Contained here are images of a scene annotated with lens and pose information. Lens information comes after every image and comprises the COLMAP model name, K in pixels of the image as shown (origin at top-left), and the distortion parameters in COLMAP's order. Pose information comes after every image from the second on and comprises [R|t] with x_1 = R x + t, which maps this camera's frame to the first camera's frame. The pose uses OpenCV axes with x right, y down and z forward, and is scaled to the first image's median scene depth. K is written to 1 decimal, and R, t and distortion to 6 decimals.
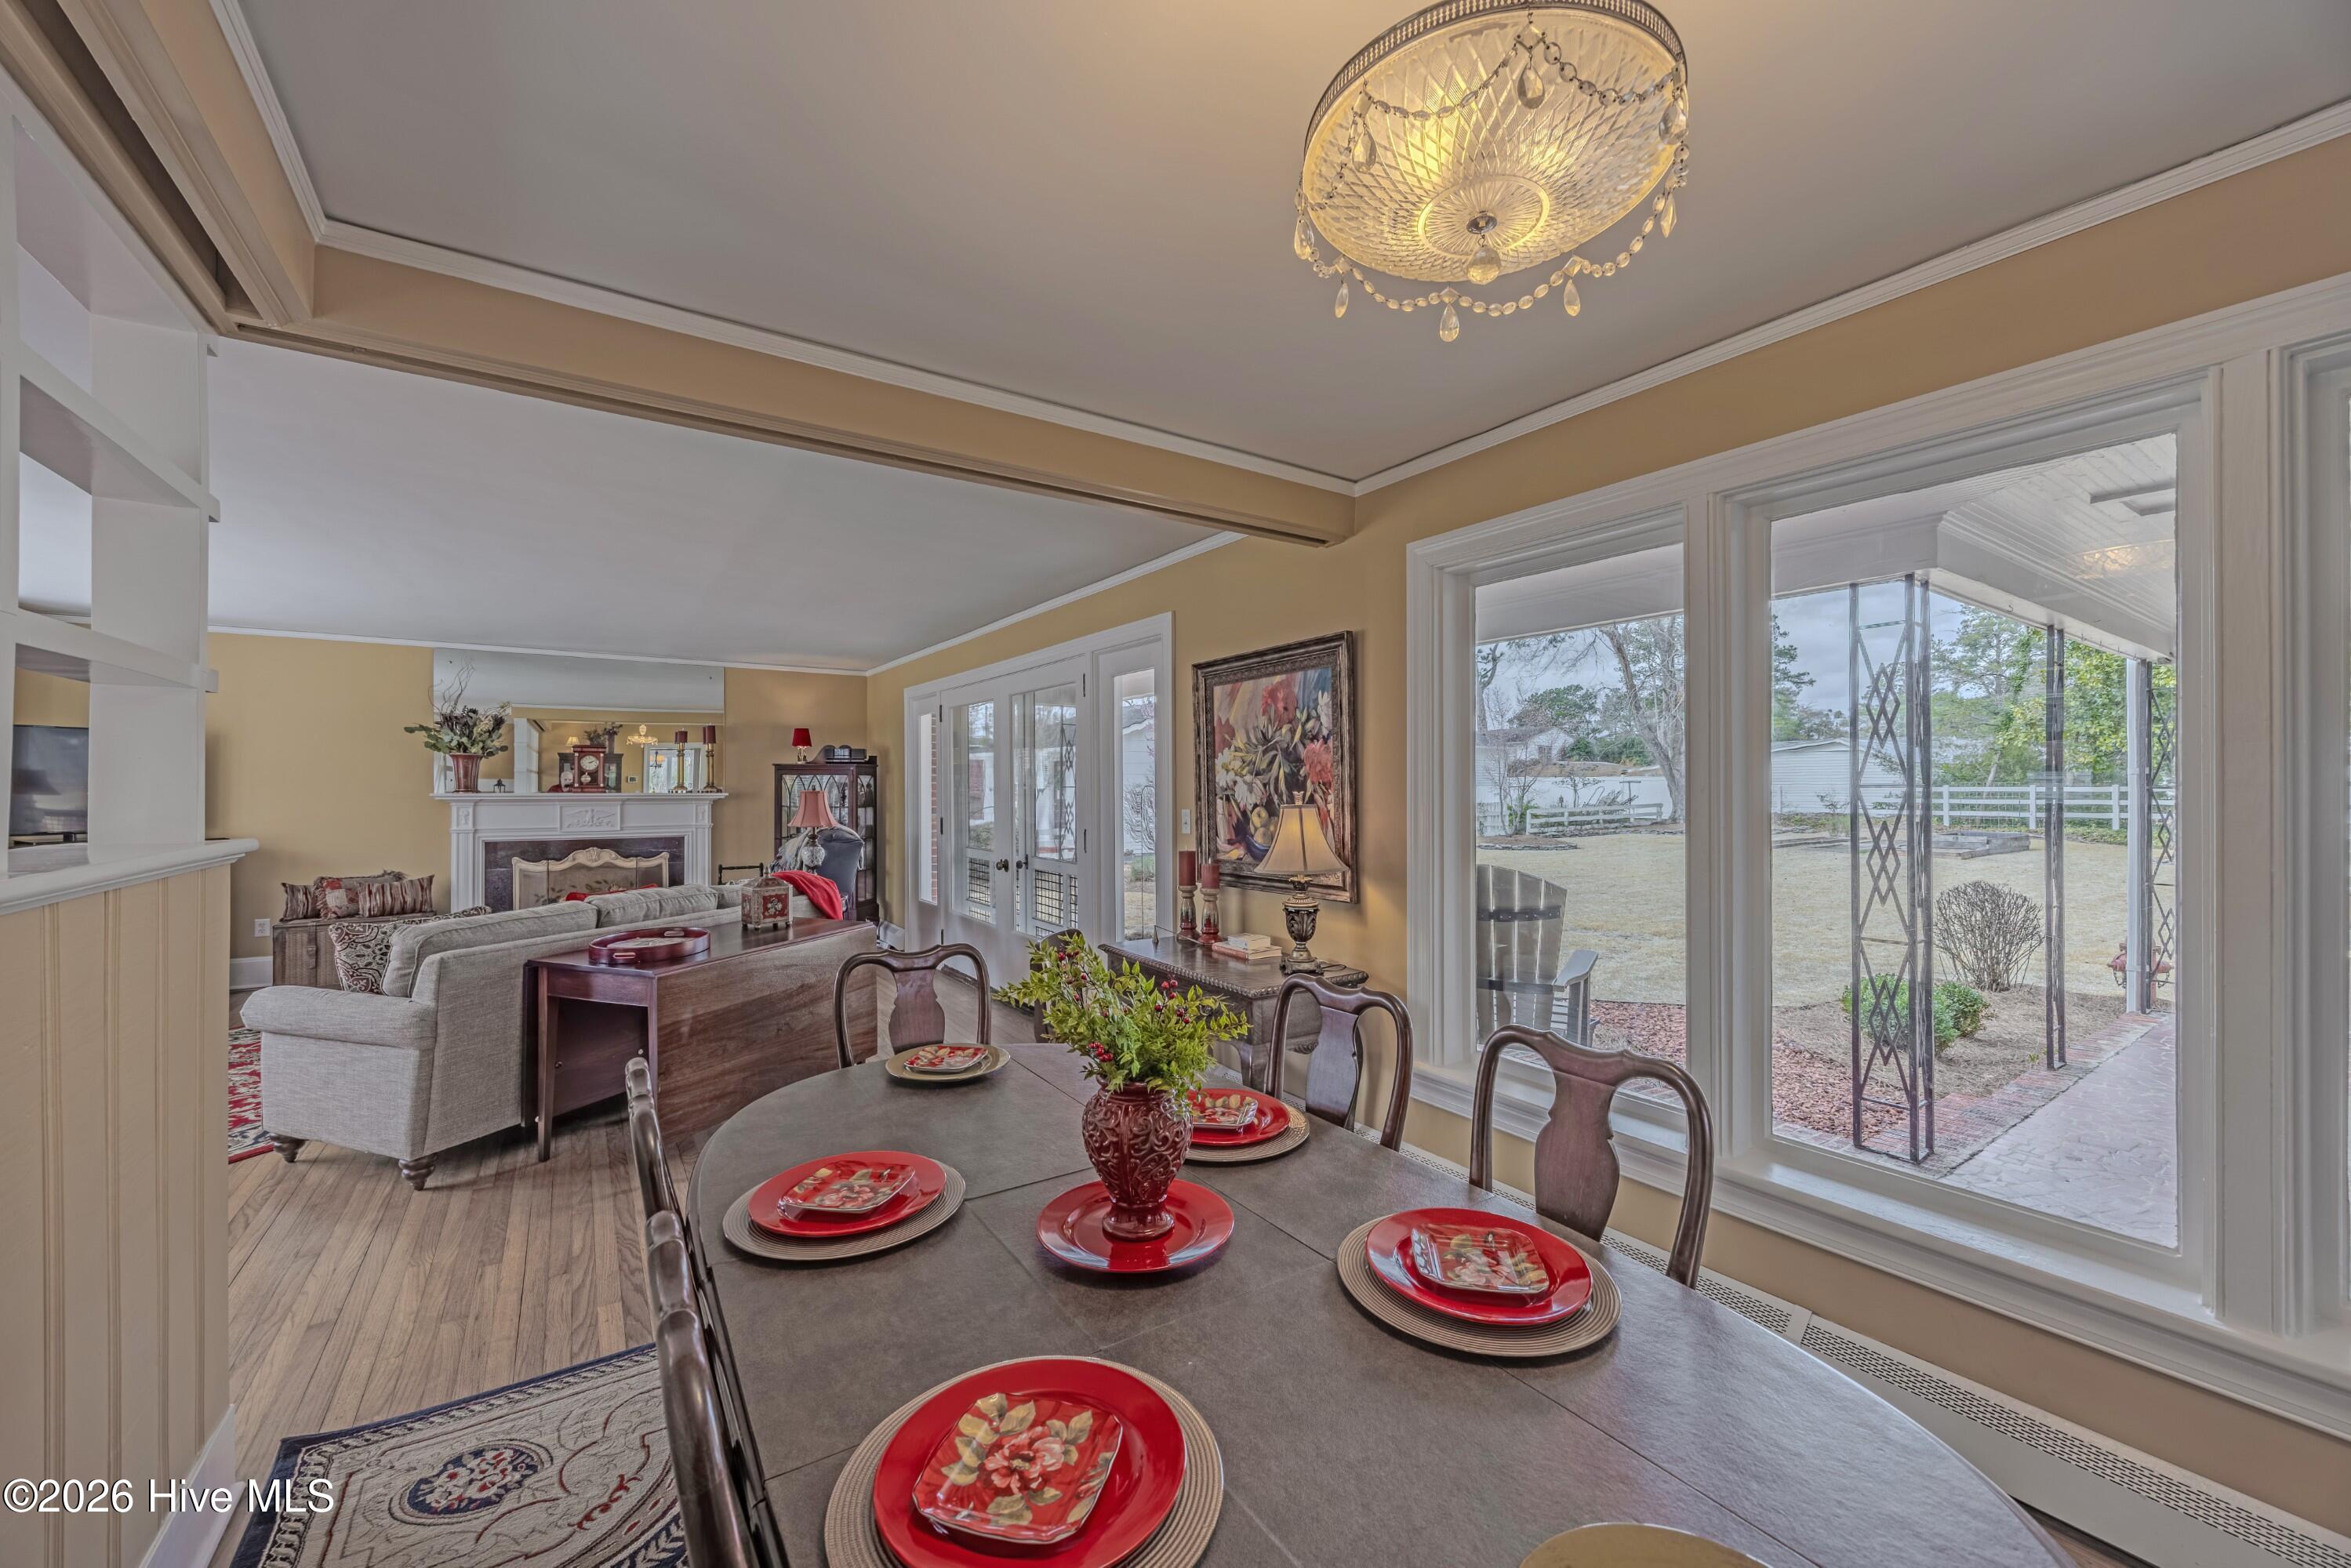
lens RADIAL K [[916.8, 0, 1175.6], [0, 916.8, 786.0], [0, 0, 1]] dist [-0.000644, 0.000280]
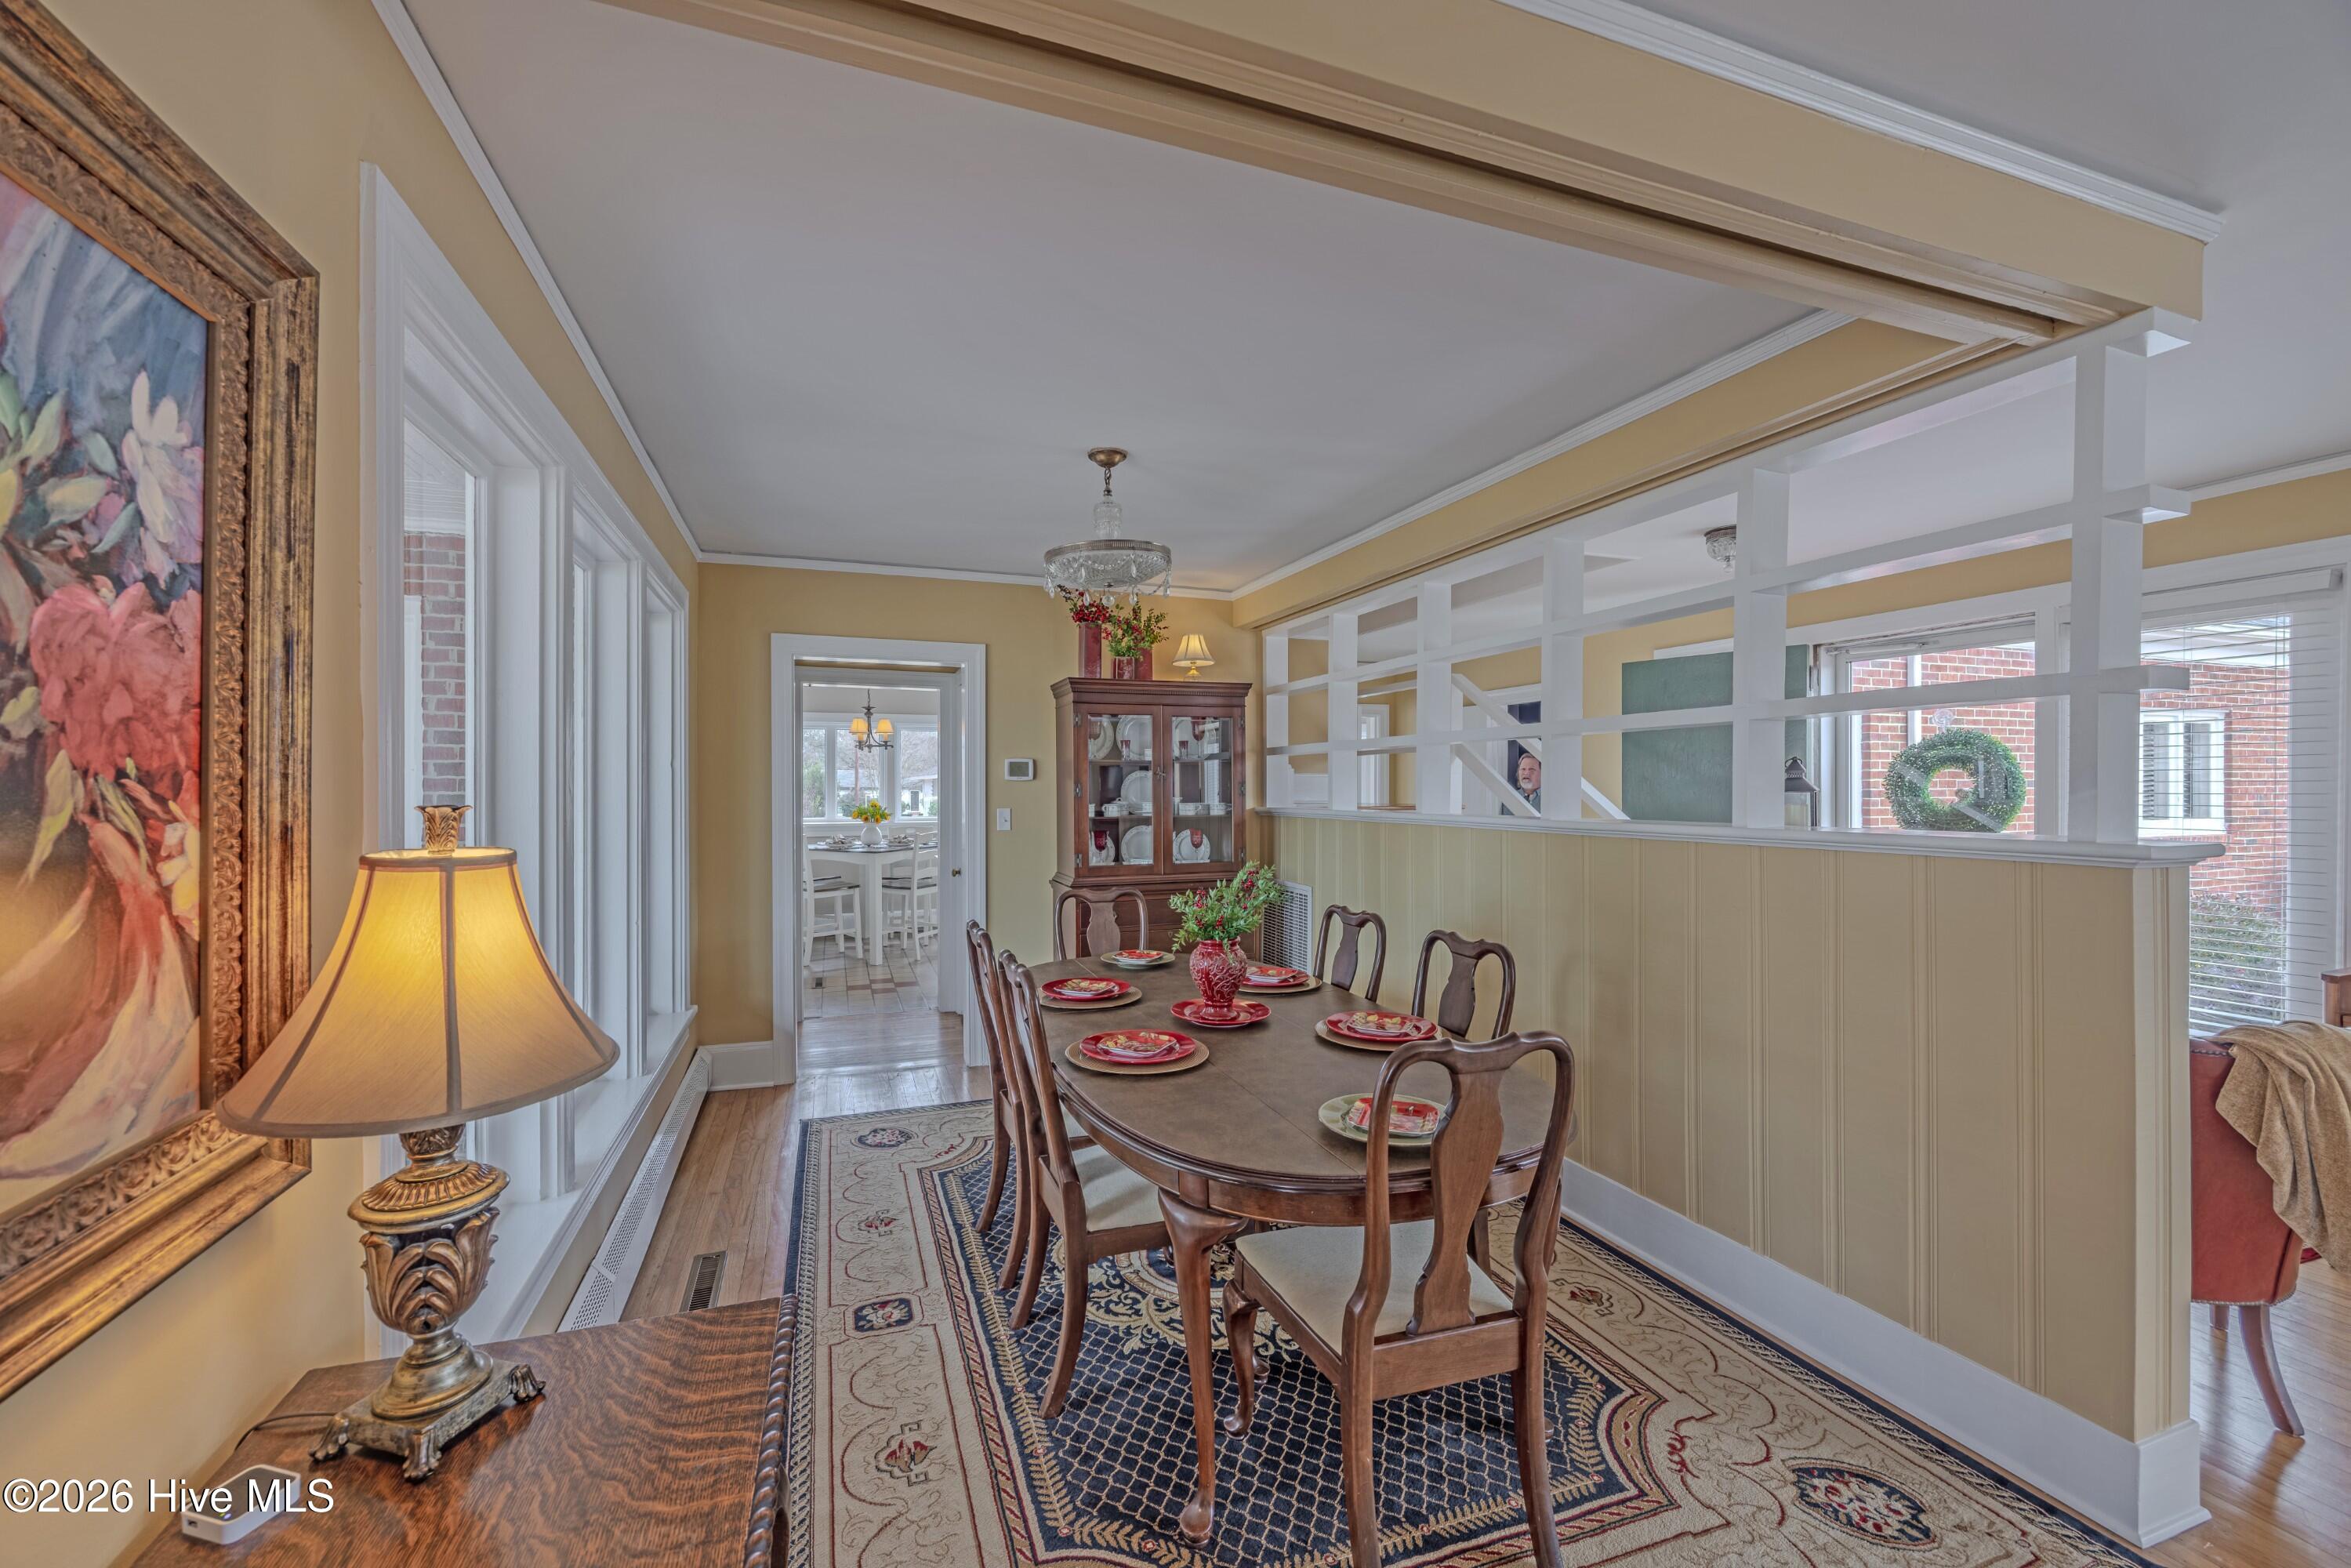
lens RADIAL K [[916.9, 0, 1153.3], [0, 916.9, 786.3], [0, 0, 1]] dist [-0.000644, 0.000280]
pose [[-0.971974, -0.000922, 0.235088, -0.067710], [-0.001963, 0.999989, -0.004194, -0.000104], [-0.235082, -0.004538, -0.971965, 0.553032]]
